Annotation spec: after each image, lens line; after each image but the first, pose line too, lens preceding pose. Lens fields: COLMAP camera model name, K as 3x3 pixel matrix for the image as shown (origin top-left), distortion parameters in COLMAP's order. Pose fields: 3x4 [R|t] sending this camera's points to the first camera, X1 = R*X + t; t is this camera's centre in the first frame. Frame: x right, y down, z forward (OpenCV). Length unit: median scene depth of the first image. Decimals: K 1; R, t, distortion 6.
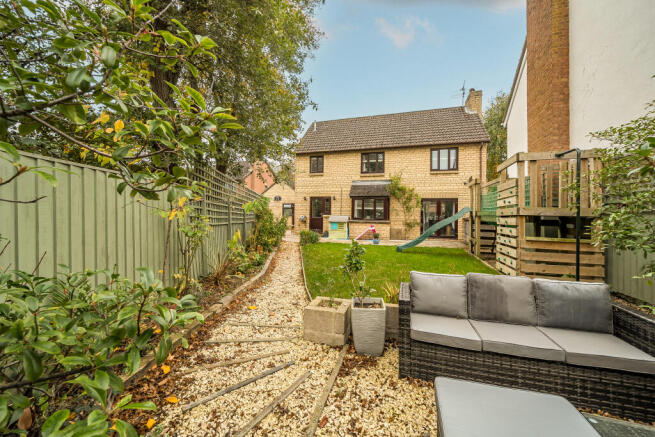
lens RADIAL K [[243.9, 0, 327.5], [0, 243.9, 218.5], [0, 0, 1]] dist [-0.000508, -0.000119]
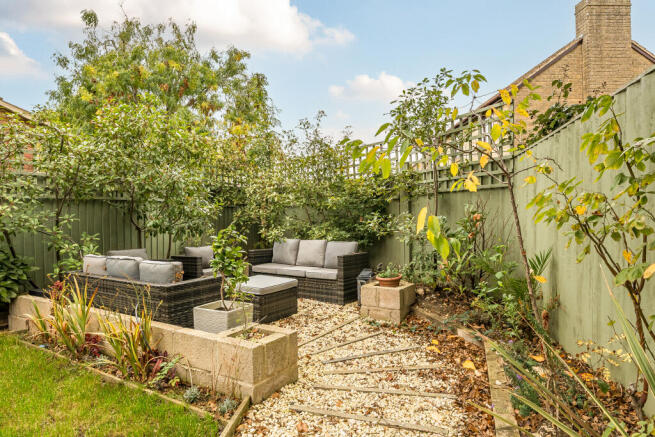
lens RADIAL K [[364.5, 0, 327.5], [0, 364.5, 218.5], [0, 0, 1]] dist [0.000027, -0.000005]
pose [[-0.953332, 0.004076, 0.301896, -0.547093], [0.006787, 0.999946, 0.007931, 0.074427], [-0.301848, 0.009610, -0.953308, 2.237919]]
